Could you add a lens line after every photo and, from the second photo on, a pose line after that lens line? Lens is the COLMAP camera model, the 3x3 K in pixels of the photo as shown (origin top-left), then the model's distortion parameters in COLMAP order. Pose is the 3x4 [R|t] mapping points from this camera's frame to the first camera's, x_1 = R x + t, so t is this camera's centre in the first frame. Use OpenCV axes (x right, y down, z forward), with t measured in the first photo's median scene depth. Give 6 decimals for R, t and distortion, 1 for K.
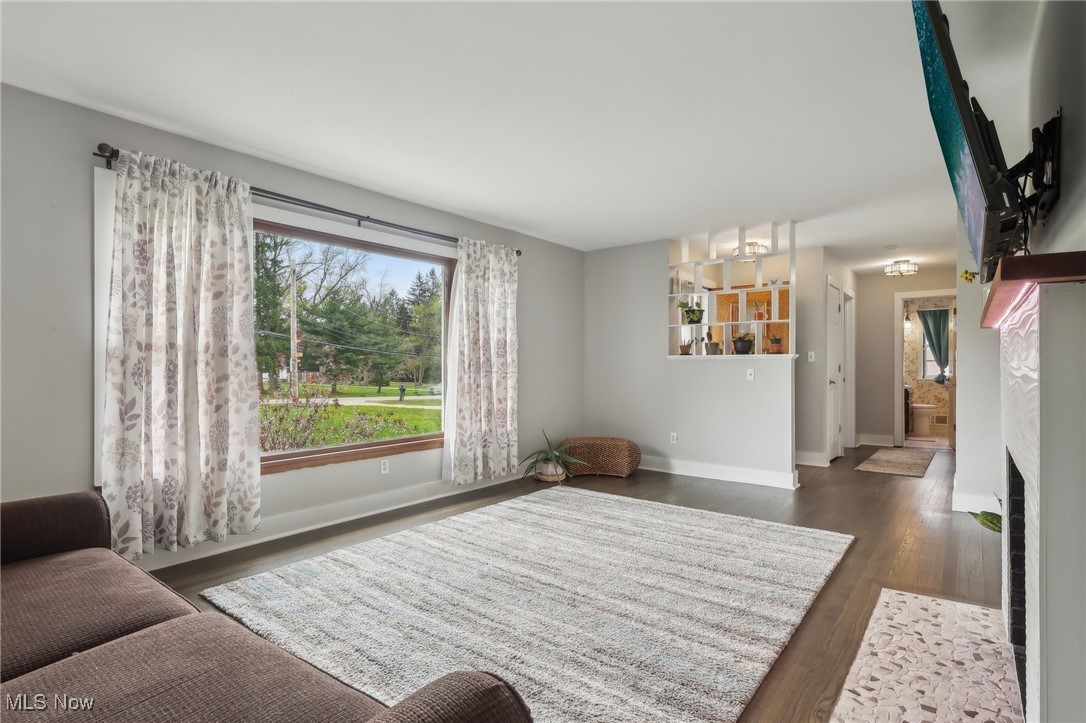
lens RADIAL K [[557.0, 0, 543.0], [0, 557.0, 361.5], [0, 0, 1]] dist [0.000707, 0.000080]
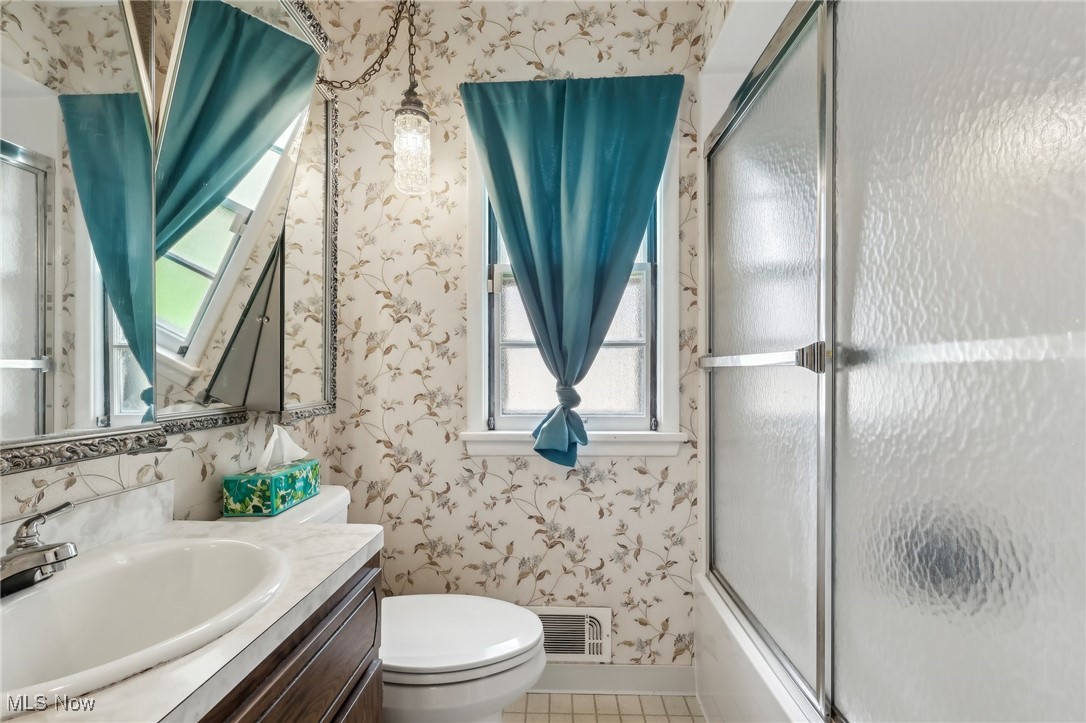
lens RADIAL K [[516.4, 0, 541.3], [0, 516.4, 378.7], [0, 0, 1]] dist [-0.002094, 0.000992]
pose [[0.805582, -0.002863, 0.592477, 0.586200], [-0.000617, 0.999984, 0.005672, 0.010262], [-0.592484, -0.004935, 0.805567, 0.836967]]
